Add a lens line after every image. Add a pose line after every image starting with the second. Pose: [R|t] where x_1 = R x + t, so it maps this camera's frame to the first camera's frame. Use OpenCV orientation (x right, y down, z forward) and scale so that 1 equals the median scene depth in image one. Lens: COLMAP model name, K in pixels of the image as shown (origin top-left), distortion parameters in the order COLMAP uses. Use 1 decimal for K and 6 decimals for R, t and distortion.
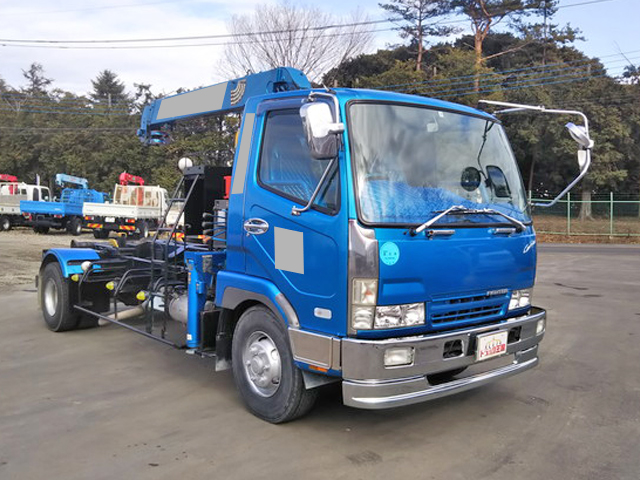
lens RADIAL K [[644.5, 0, 330.1], [0, 644.5, 215.7], [0, 0, 1]] dist [-0.011584, 0.000000]
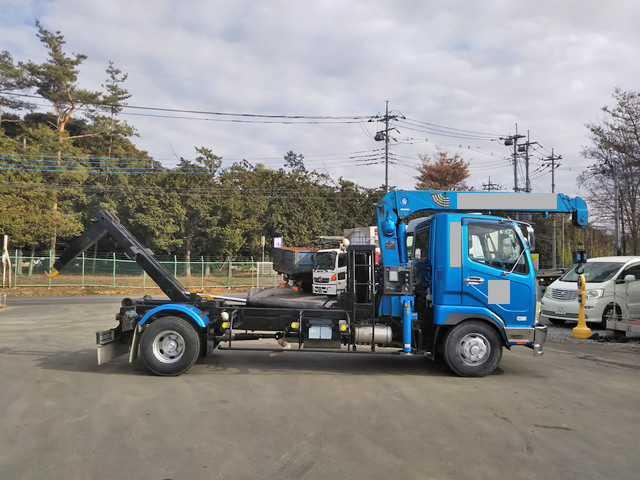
lens RADIAL K [[548.9, 0, 316.4], [0, 548.9, 238.0], [0, 0, 1]] dist [-0.034333, 0.044617]
pose [[0.652384, 0.038546, 0.756908, -1.433727], [0.009470, 0.998213, -0.058997, -0.016706], [-0.757829, 0.045657, 0.650853, 0.200443]]
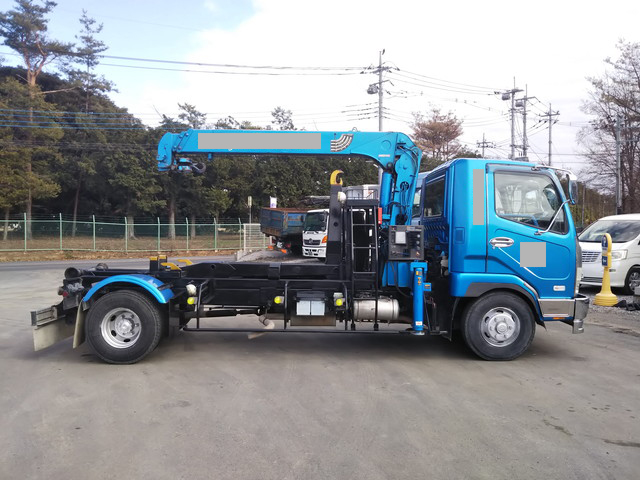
lens RADIAL K [[548.9, 0, 315.1], [0, 548.9, 235.5], [0, 0, 1]] dist [-0.034333, 0.044617]
pose [[0.640627, -0.016722, 0.767671, -1.211592], [0.017695, 0.999819, 0.007012, -0.015348], [-0.767649, 0.009092, 0.640806, 0.387448]]
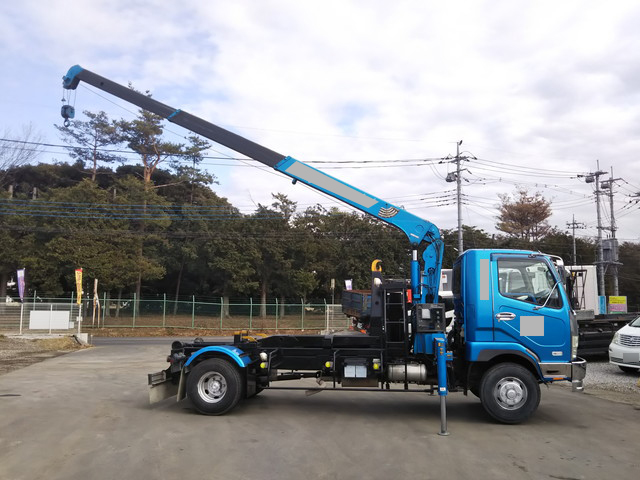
lens RADIAL K [[548.9, 0, 323.0], [0, 548.9, 238.7], [0, 0, 1]] dist [-0.034333, 0.044617]
pose [[0.749688, 0.084628, 0.656358, -1.390459], [0.005721, 0.990924, -0.134301, -0.020700], [-0.661767, 0.104439, 0.742400, 0.073238]]
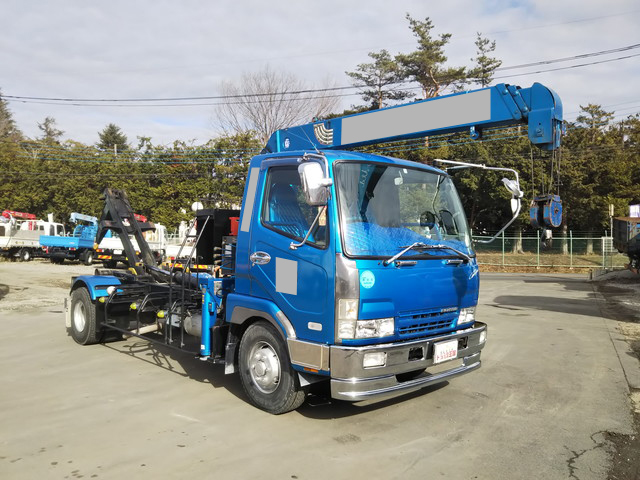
lens RADIAL K [[548.9, 0, 321.3], [0, 548.9, 237.3], [0, 0, 1]] dist [-0.034333, 0.044617]
pose [[0.999387, 0.004072, 0.034782, -0.026710], [-0.003318, 0.999759, -0.021721, -0.000953], [-0.034862, 0.021592, 0.999159, -0.066441]]
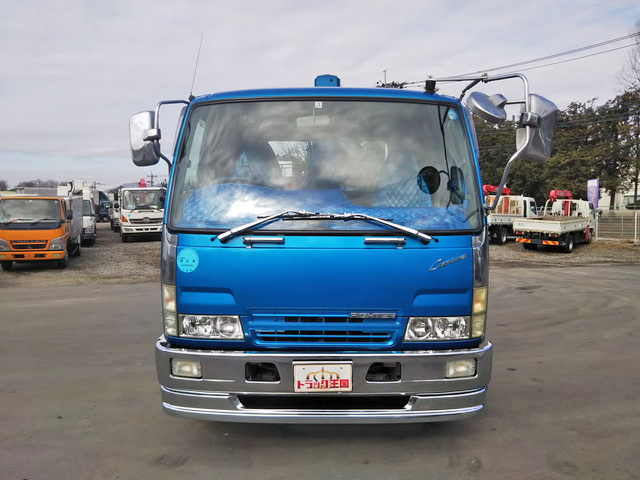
lens RADIAL K [[548.9, 0, 315.2], [0, 548.9, 240.9], [0, 0, 1]] dist [-0.034333, 0.044617]
pose [[0.747212, 0.025697, -0.664088, 0.546129], [-0.003233, 0.999381, 0.035034, 0.000791], [0.664578, -0.024031, 0.746833, 0.364885]]
